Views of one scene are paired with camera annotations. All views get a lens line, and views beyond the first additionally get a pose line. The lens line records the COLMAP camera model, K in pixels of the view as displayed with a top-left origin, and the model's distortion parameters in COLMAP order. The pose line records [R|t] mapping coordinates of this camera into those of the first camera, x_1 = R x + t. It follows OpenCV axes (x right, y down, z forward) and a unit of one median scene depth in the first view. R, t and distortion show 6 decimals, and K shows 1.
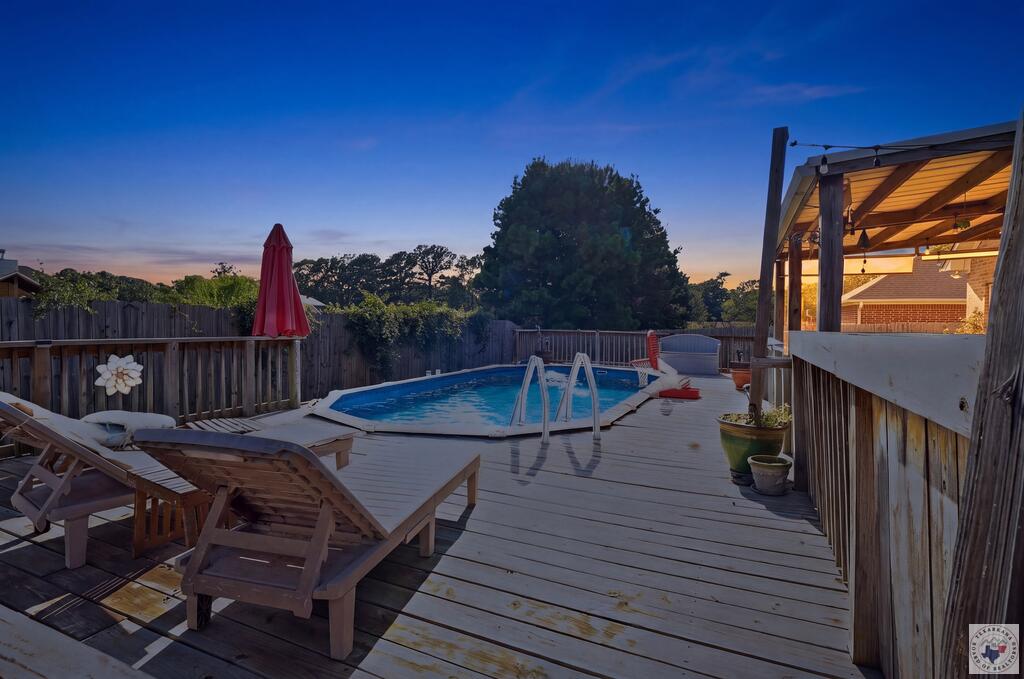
lens RADIAL K [[482.7, 0, 517.3], [0, 482.7, 321.8], [0, 0, 1]] dist [0.001716, 0.000337]
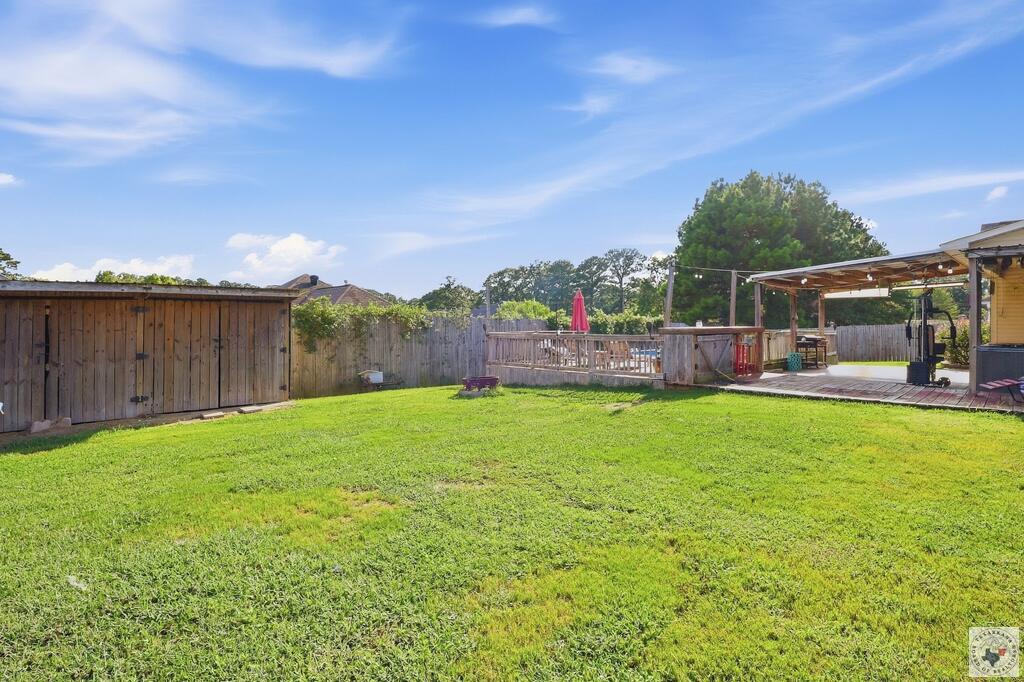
lens RADIAL K [[515.9, 0, 514.0], [0, 515.9, 323.4], [0, 0, 1]] dist [-0.001767, -0.000306]
pose [[0.928361, -0.013872, -0.371420, 0.015056], [0.014045, 0.999899, -0.002239, -0.000821], [0.371414, -0.003139, 0.928462, -0.109896]]
